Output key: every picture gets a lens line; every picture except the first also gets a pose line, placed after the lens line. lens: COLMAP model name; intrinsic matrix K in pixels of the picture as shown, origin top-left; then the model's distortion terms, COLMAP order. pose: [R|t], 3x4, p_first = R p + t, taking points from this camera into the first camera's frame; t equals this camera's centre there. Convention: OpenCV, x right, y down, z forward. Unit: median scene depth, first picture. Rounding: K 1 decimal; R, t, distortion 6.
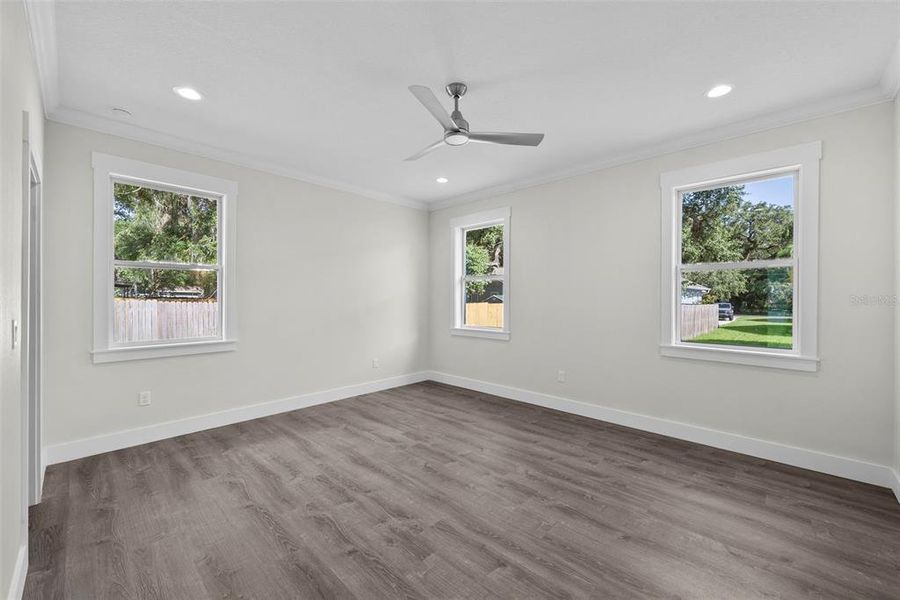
lens RADIAL K [[354.5, 0, 454.8], [0, 354.5, 300.0], [0, 0, 1]] dist [-0.001202, -0.000212]
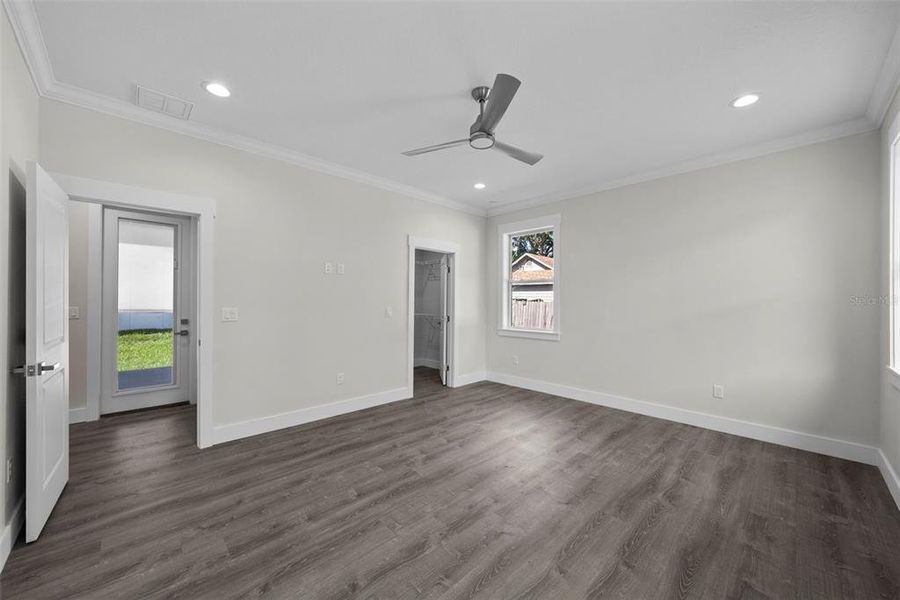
lens RADIAL K [[354.5, 0, 454.8], [0, 354.5, 300.0], [0, 0, 1]] dist [-0.001202, -0.000212]
pose [[-0.060412, -0.007333, -0.998147, 0.879893], [-0.010316, 0.999924, -0.006722, 0.010342], [0.998120, 0.009891, -0.060483, 0.870589]]
